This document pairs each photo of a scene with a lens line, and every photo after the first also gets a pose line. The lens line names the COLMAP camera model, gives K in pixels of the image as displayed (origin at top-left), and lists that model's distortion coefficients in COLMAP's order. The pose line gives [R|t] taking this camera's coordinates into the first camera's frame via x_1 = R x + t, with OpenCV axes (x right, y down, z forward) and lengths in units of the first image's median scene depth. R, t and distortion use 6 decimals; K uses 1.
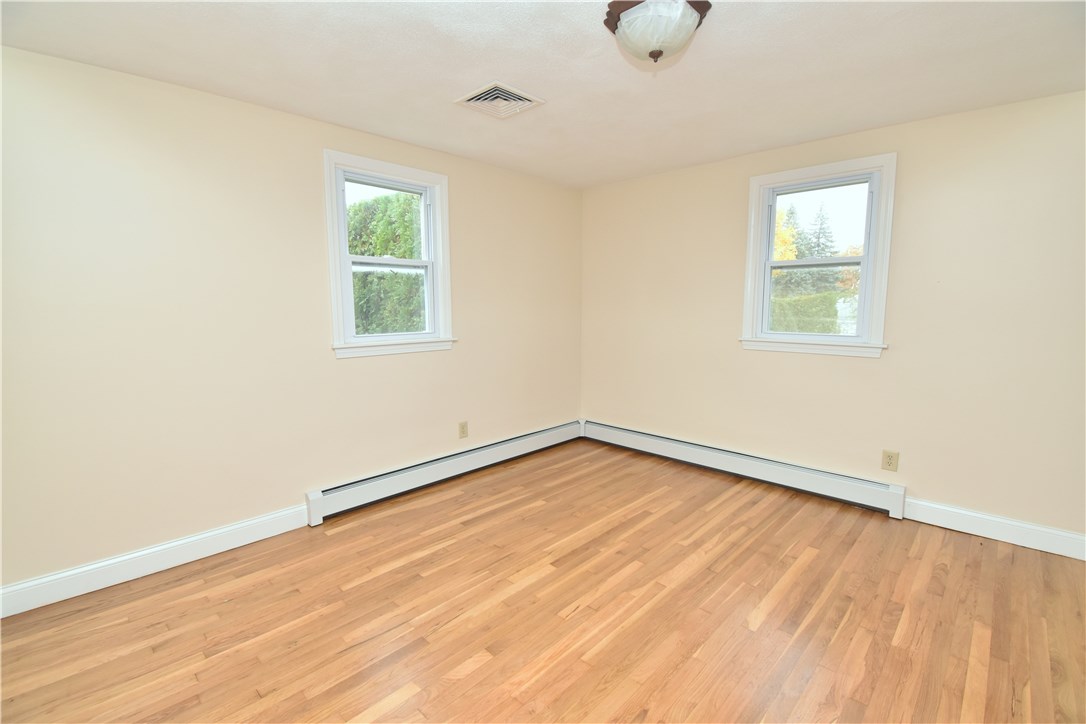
lens RADIAL K [[482.7, 0, 539.5], [0, 482.7, 362.7], [0, 0, 1]] dist [-0.002869, -0.000707]
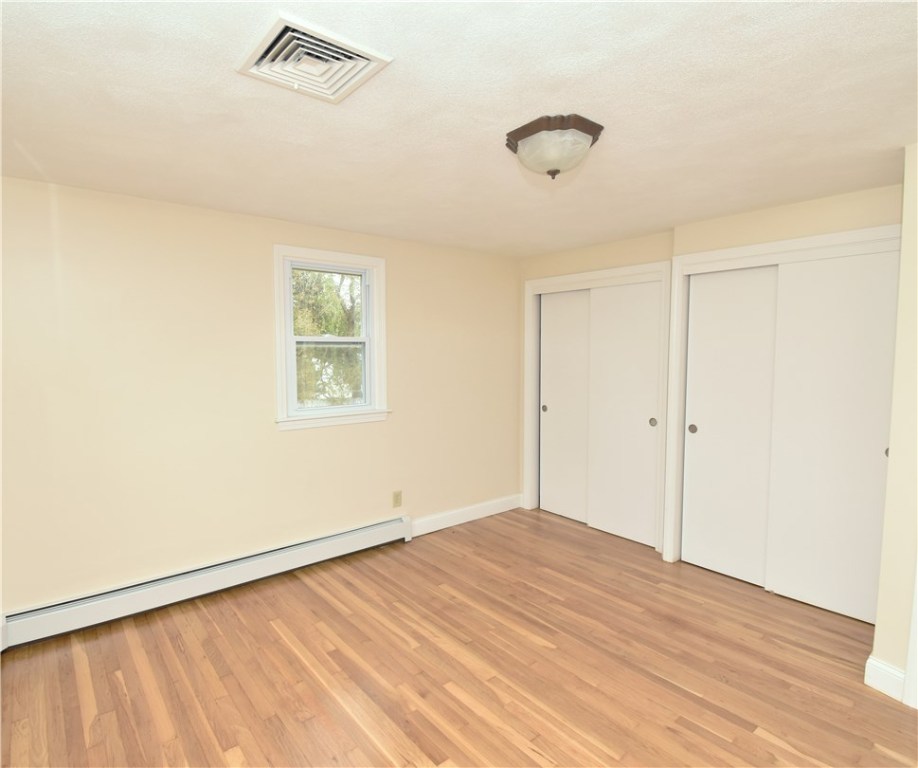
lens RADIAL K [[511.1, 0, 456.2], [0, 511.1, 385.1], [0, 0, 1]] dist [0.003162, -0.003365]
pose [[0.107602, -0.065857, 0.992010, -0.611657], [0.115685, 0.991855, 0.053299, -0.157422], [-0.987441, 0.109025, 0.114344, 0.733490]]
